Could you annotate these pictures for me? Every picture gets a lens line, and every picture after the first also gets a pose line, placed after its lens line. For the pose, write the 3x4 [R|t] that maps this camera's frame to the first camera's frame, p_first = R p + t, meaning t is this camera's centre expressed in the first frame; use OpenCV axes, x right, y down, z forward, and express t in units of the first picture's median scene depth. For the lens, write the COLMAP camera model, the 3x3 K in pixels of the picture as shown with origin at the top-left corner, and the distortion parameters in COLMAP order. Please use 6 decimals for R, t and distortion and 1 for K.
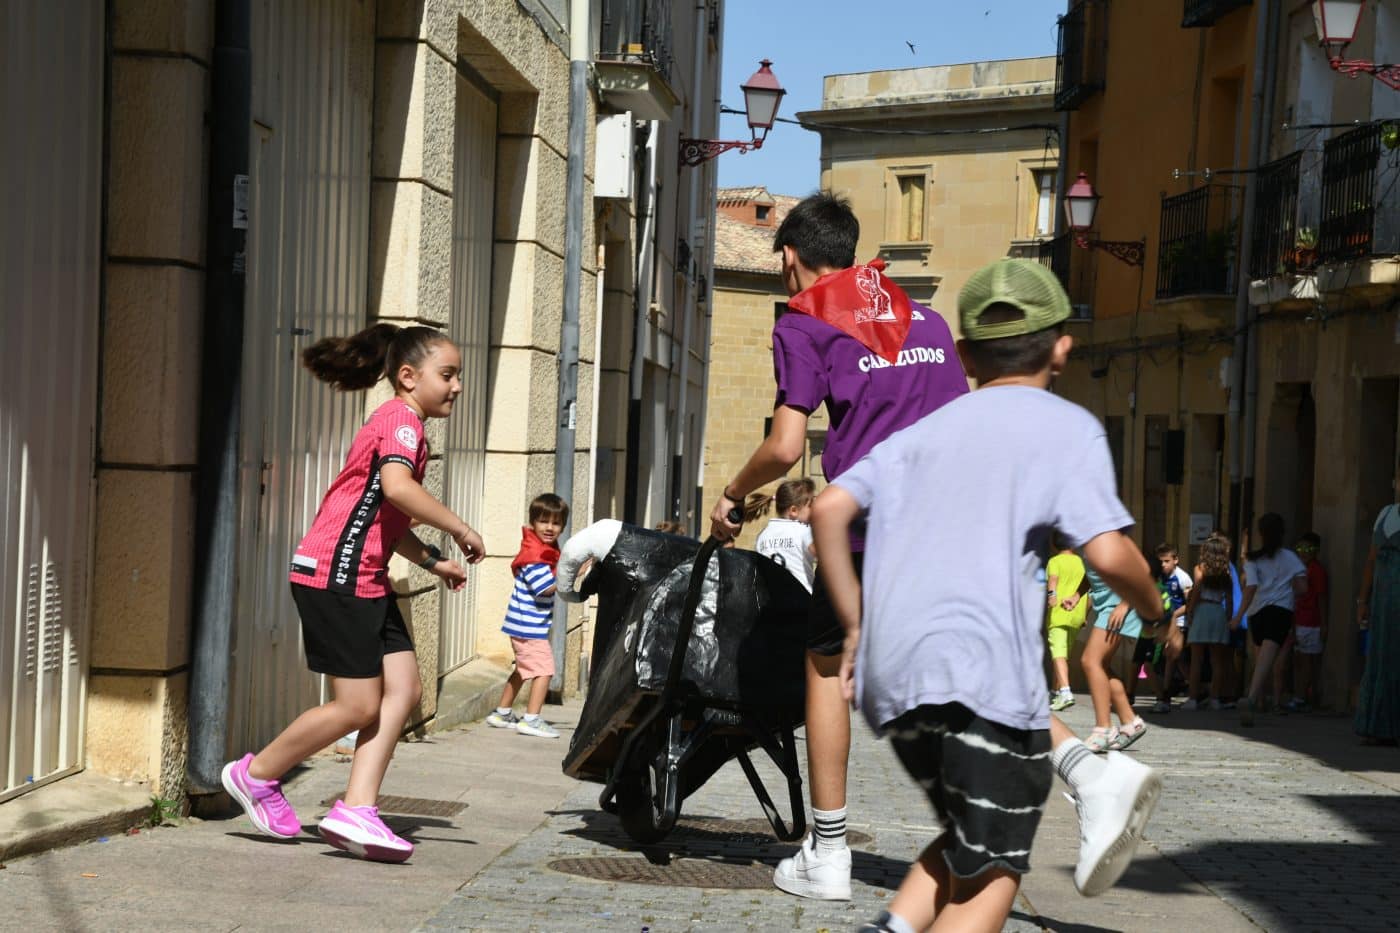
lens RADIAL K [[2866.3, 0, 695.4], [0, 2866.3, 487.7], [0, 0, 1]] dist [0.228324, 0.350734]
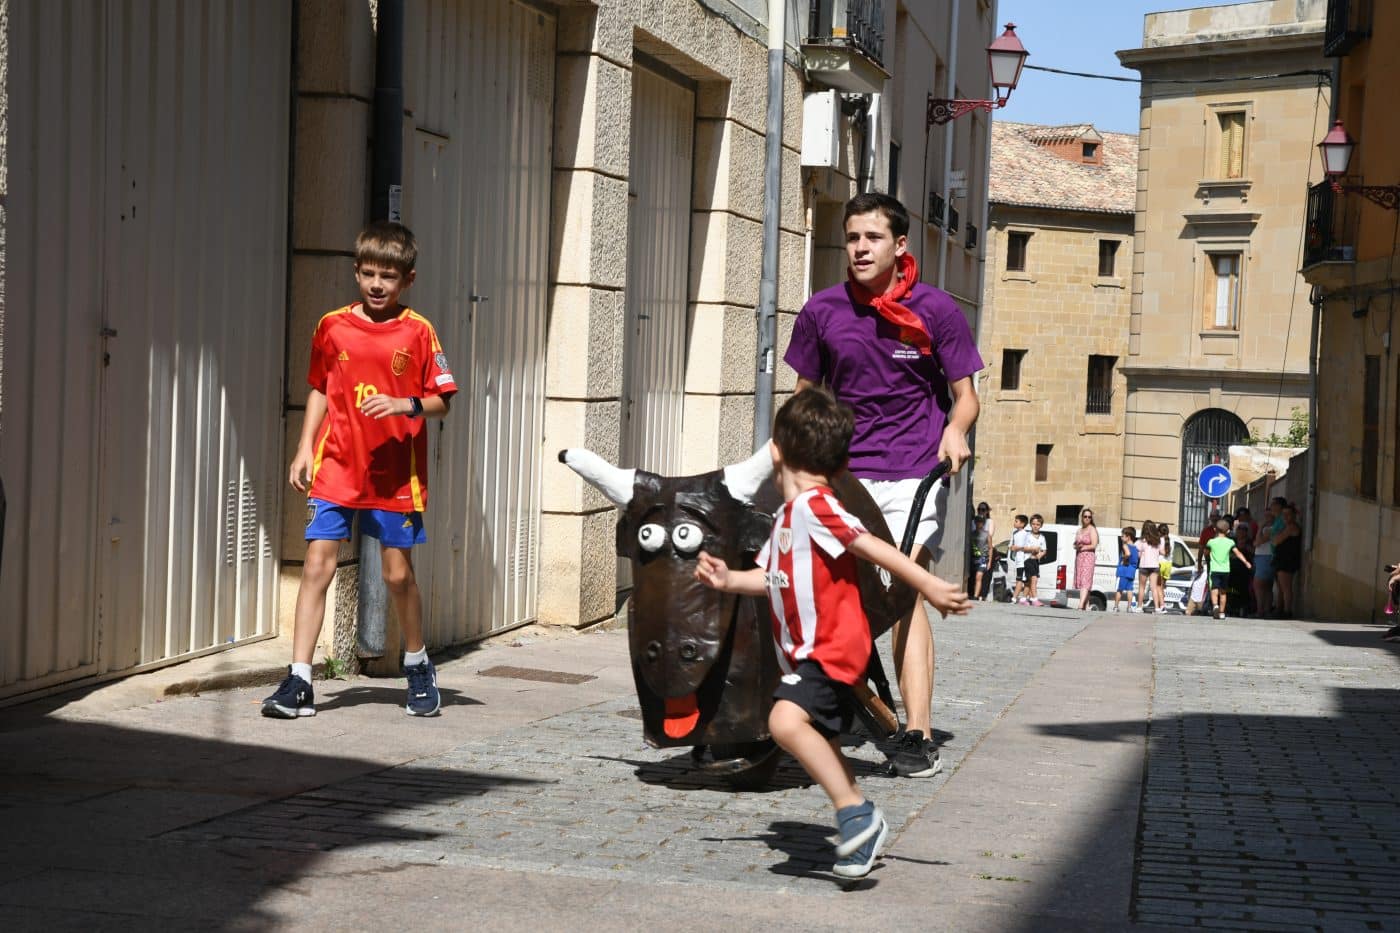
lens RADIAL K [[2866.3, 0, 695.4], [0, 2866.3, 487.7], [0, 0, 1]] dist [0.228324, 0.350734]
pose [[0.992619, 0.004325, -0.121195, 0.071137], [-0.001654, 0.999754, 0.022134, -0.000226], [0.121261, -0.021771, 0.992382, -0.145692]]
